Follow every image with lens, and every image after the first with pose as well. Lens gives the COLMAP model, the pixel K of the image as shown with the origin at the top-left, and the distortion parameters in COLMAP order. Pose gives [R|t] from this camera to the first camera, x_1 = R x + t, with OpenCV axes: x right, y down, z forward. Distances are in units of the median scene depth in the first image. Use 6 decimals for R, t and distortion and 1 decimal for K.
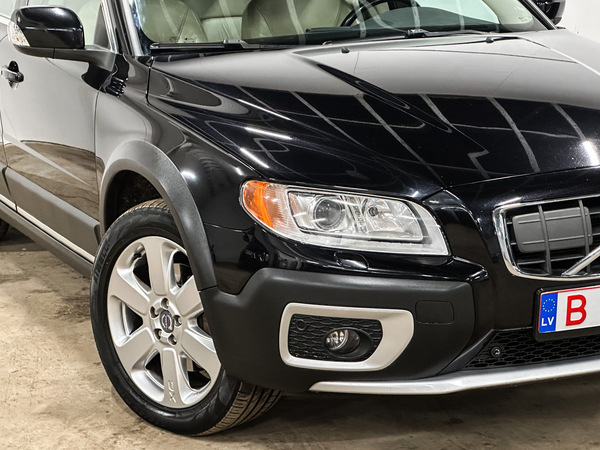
lens RADIAL K [[1497.9, 0, 300.0], [0, 1497.9, 225.0], [0, 0, 1]] dist [-0.125439, 5.940234]
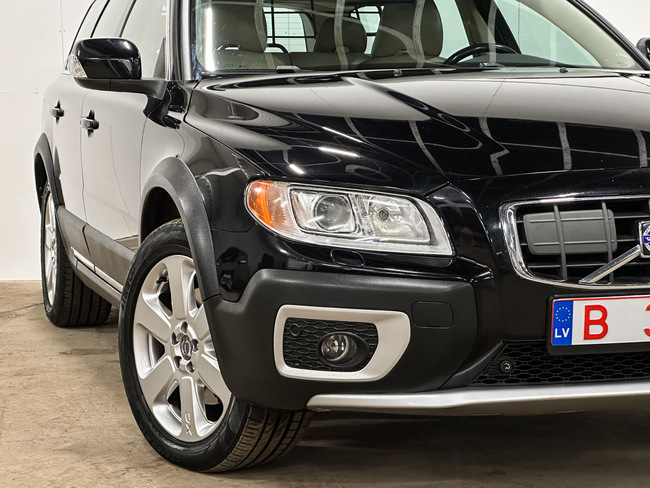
lens RADIAL K [[1622.8, 0, 325.0], [0, 1622.8, 244.0], [0, 0, 1]] dist [-0.125439, 5.940234]
pose [[0.988581, 0.024507, -0.148686, 0.165320], [-0.041053, 0.993166, -0.109255, 0.121840], [0.144993, 0.114112, 0.982830, 0.012437]]
